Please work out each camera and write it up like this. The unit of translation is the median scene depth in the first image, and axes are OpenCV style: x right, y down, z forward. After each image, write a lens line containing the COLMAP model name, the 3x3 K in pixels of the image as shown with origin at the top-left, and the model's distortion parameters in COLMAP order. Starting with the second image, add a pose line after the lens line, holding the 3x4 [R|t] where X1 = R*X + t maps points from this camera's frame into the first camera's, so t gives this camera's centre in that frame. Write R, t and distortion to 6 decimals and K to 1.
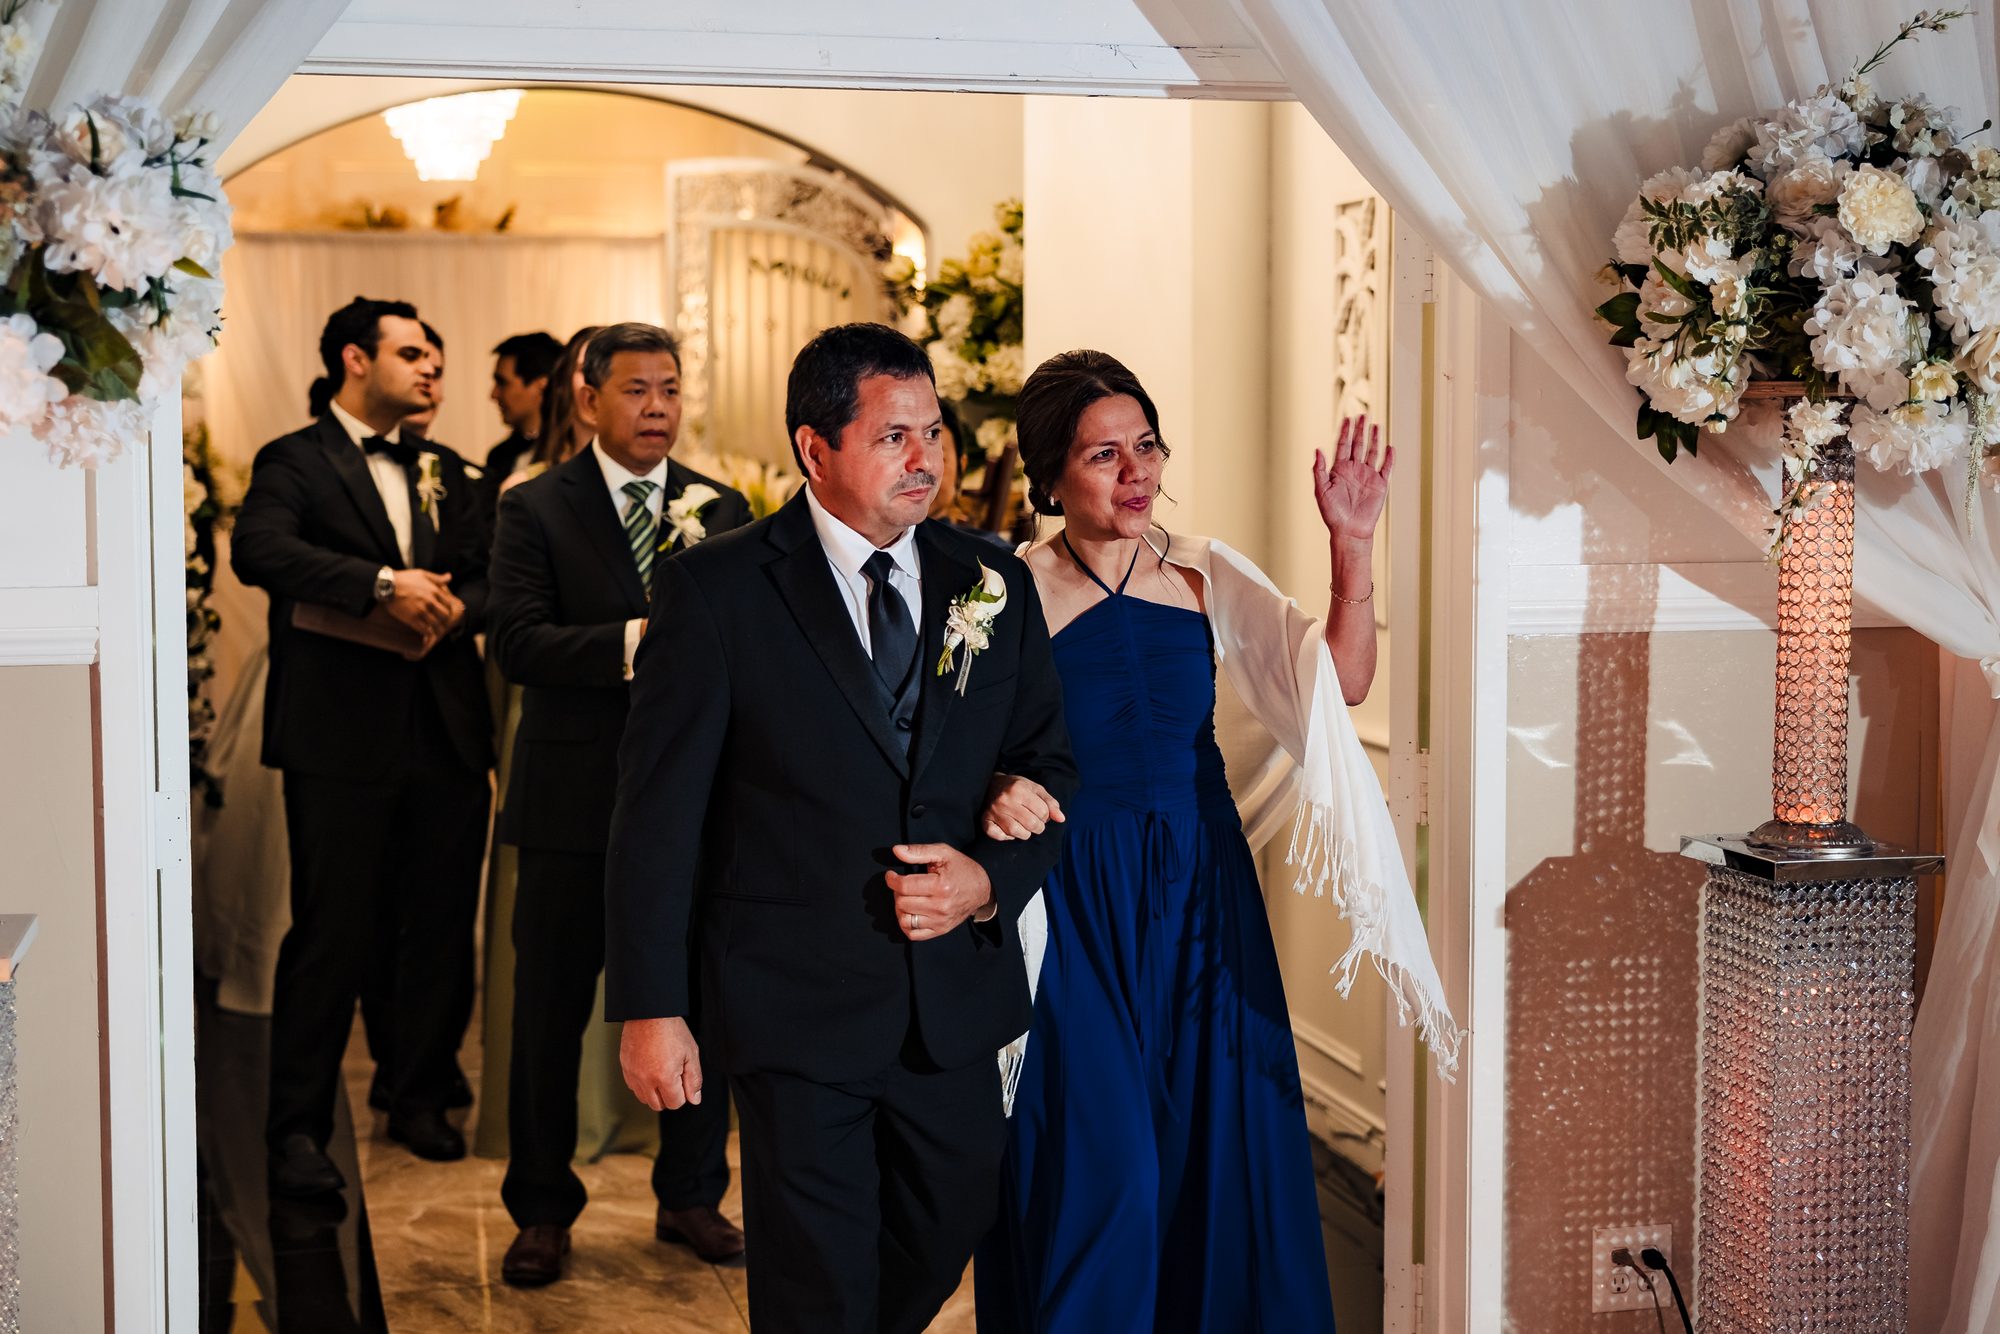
lens RADIAL K [[3660.5, 0, 1000.0], [0, 3660.5, 667.0], [0, 0, 1]] dist [0.019114, -0.213758]
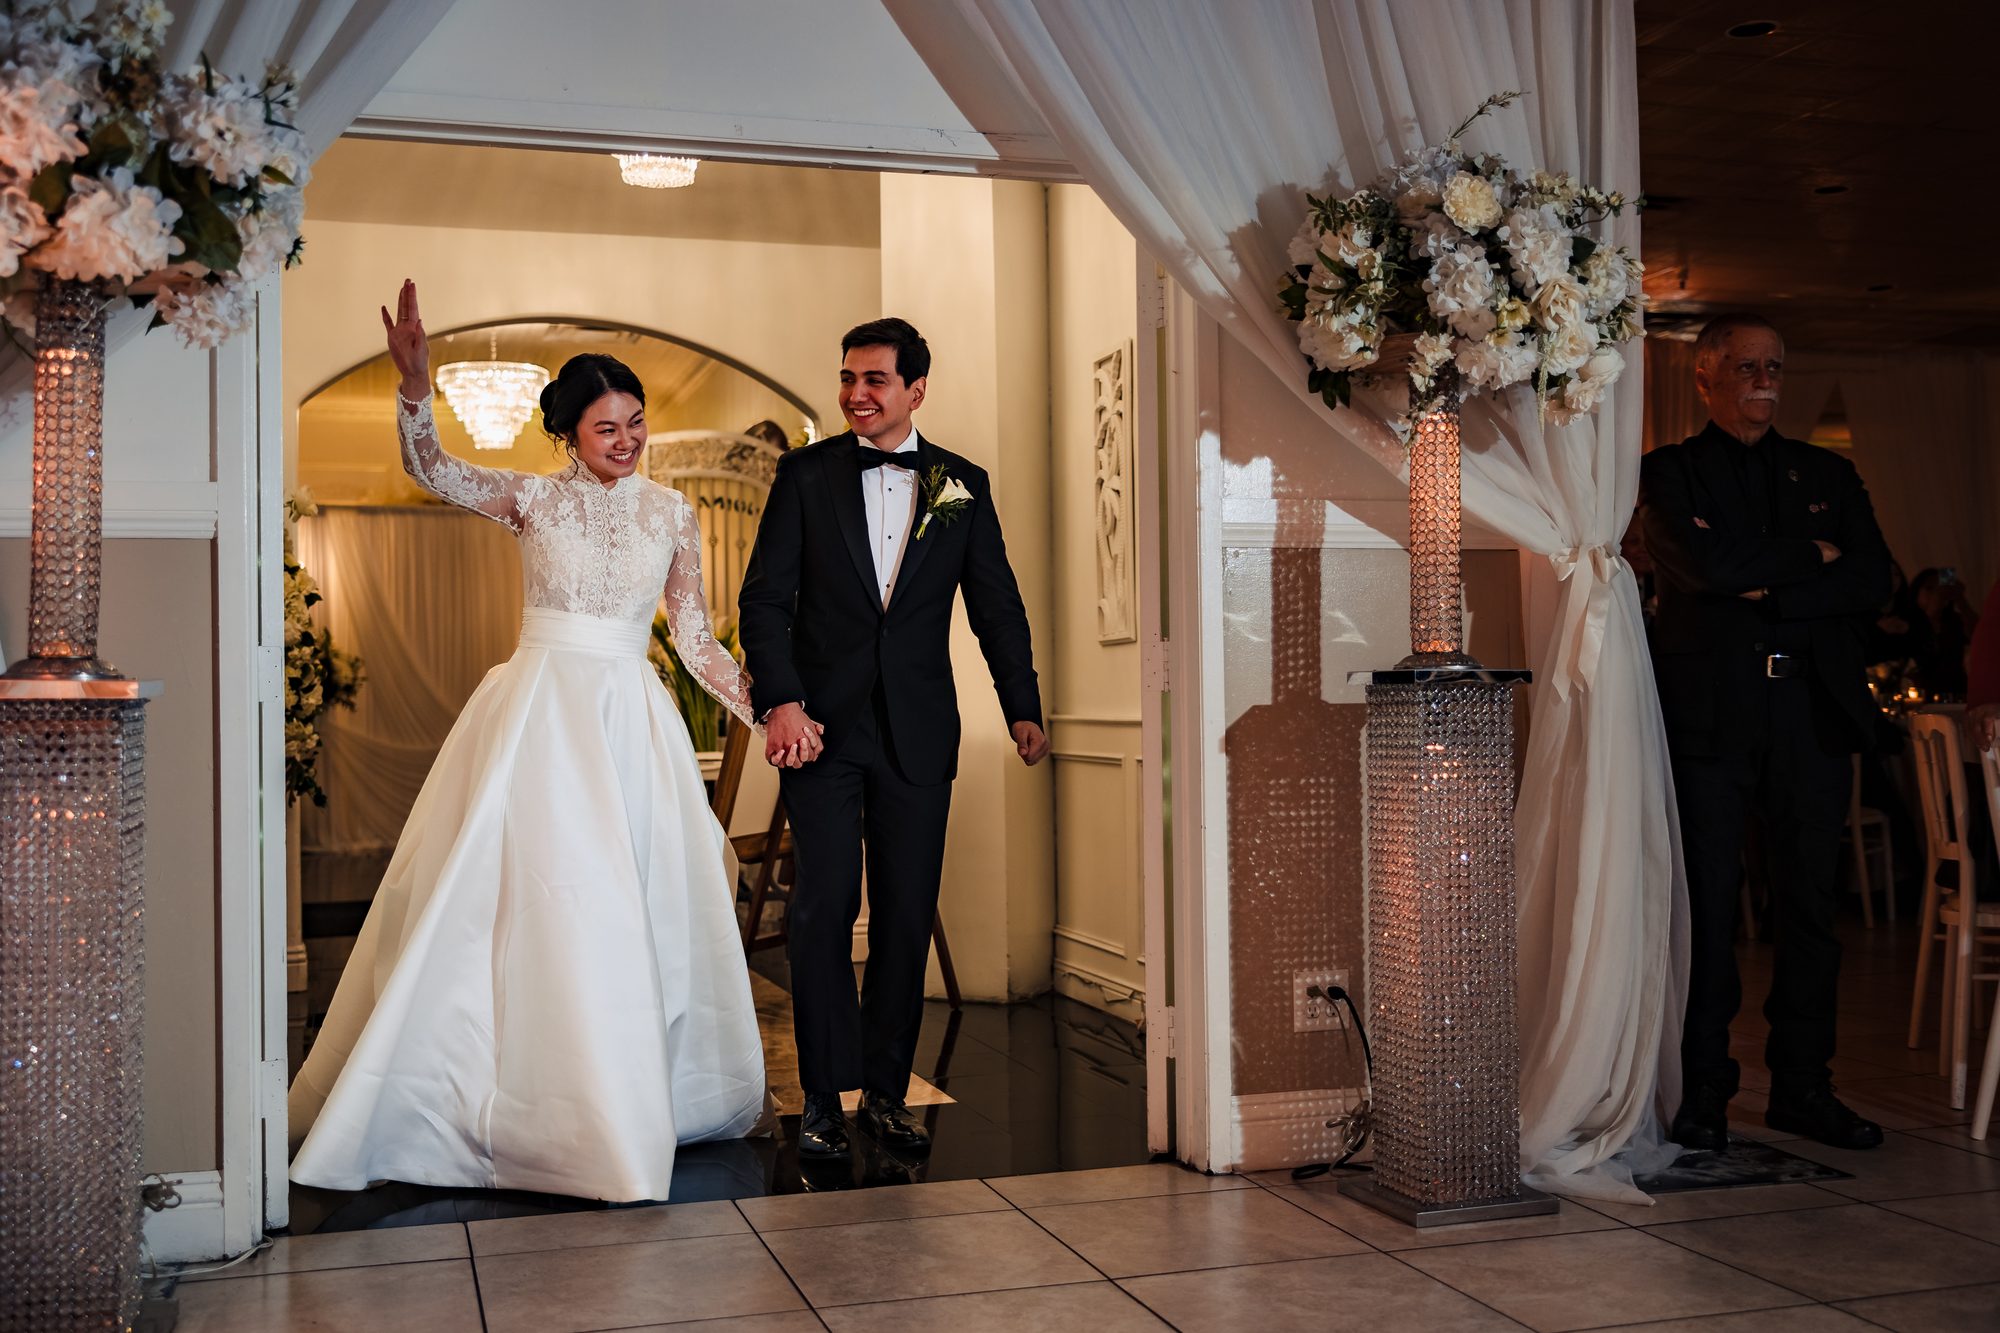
lens RADIAL K [[2415.7, 0, 1000.0], [0, 2415.7, 666.5], [0, 0, 1]] dist [-0.043003, 0.036988]
pose [[0.998549, -0.011950, 0.052499, 0.002213], [0.017314, 0.994538, -0.102928, 0.133030], [-0.050982, 0.103688, 0.993302, 0.074239]]
